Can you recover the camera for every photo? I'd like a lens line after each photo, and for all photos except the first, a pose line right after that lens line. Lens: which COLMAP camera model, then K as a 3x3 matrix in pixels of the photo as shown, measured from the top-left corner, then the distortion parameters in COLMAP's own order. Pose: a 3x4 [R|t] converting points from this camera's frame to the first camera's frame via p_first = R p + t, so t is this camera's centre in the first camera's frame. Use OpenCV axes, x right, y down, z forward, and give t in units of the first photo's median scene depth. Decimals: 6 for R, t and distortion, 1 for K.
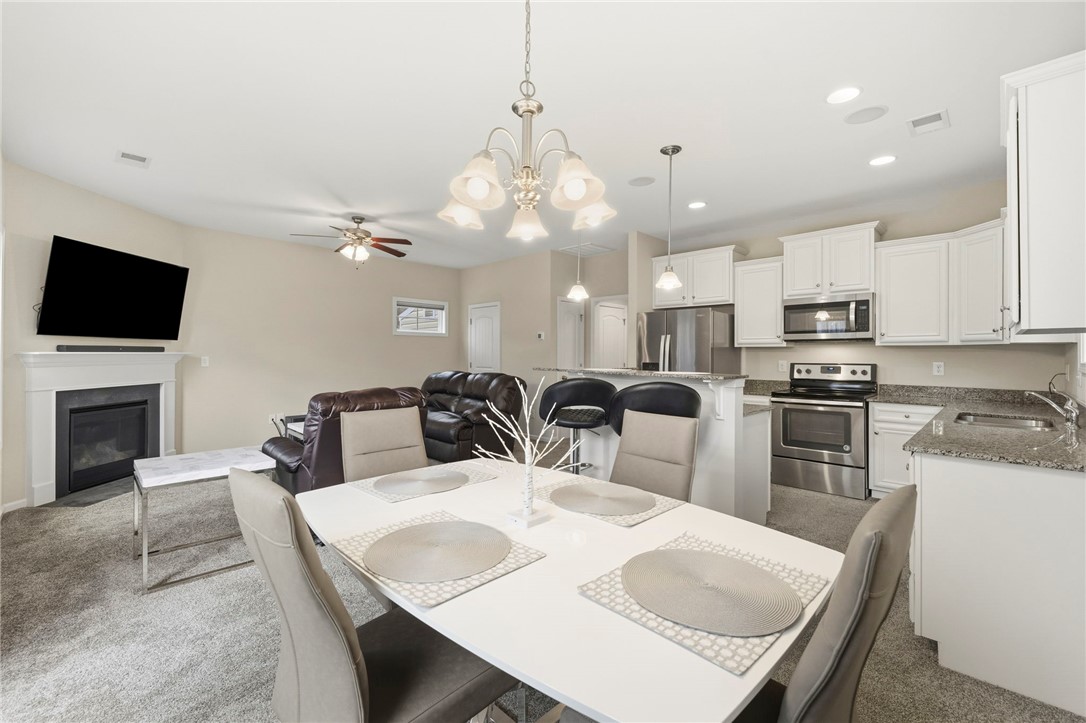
lens RADIAL K [[465.1, 0, 544.9], [0, 465.1, 354.4], [0, 0, 1]] dist [0.004810, -0.000756]
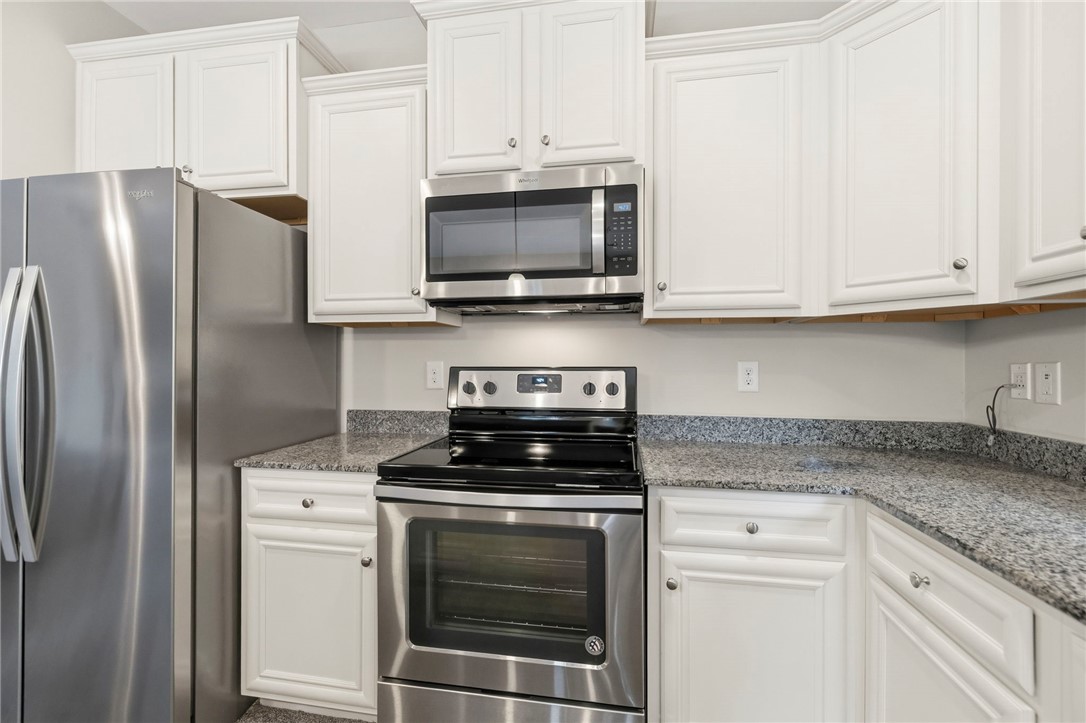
lens RADIAL K [[465.1, 0, 535.1], [0, 465.1, 356.7], [0, 0, 1]] dist [0.004810, -0.000756]
pose [[0.833098, 0.002727, 0.553118, 0.415839], [0.000849, 0.999980, -0.006209, 0.014061], [-0.553124, 0.005643, 0.833080, 0.713869]]
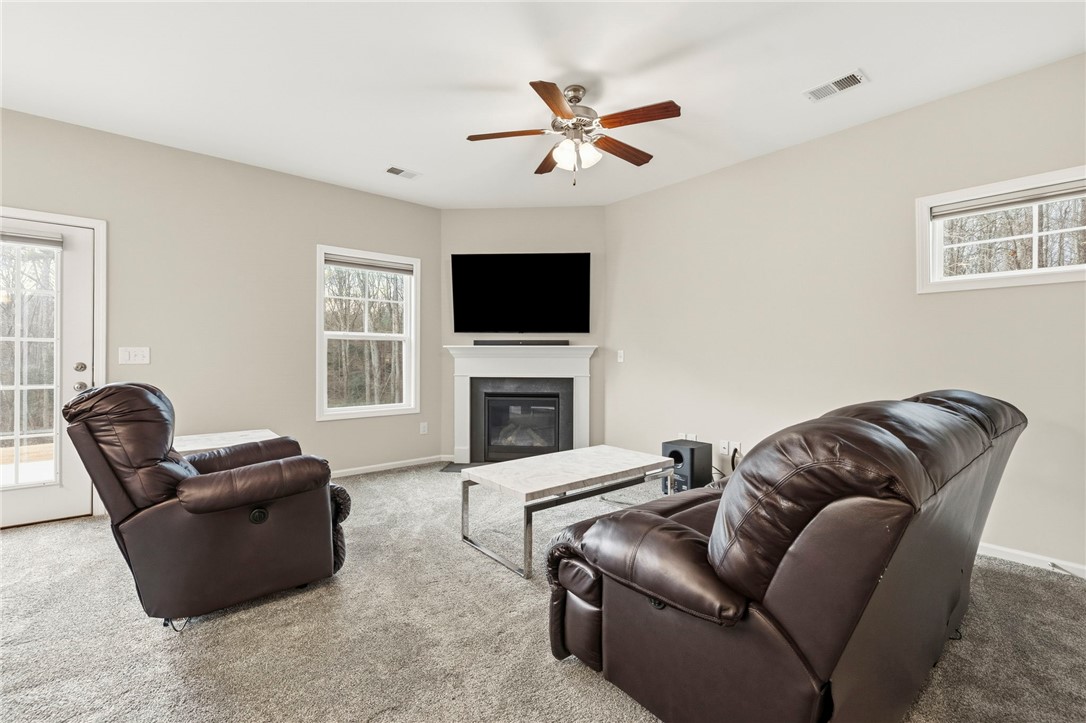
lens RADIAL K [[465.1, 0, 542.2], [0, 465.1, 358.2], [0, 0, 1]] dist [0.004810, -0.000756]
pose [[-0.087302, 0.002165, -0.996180, 0.164624], [-0.002634, 0.999994, 0.002404, 0.020844], [0.996178, 0.002834, -0.087296, 1.136995]]
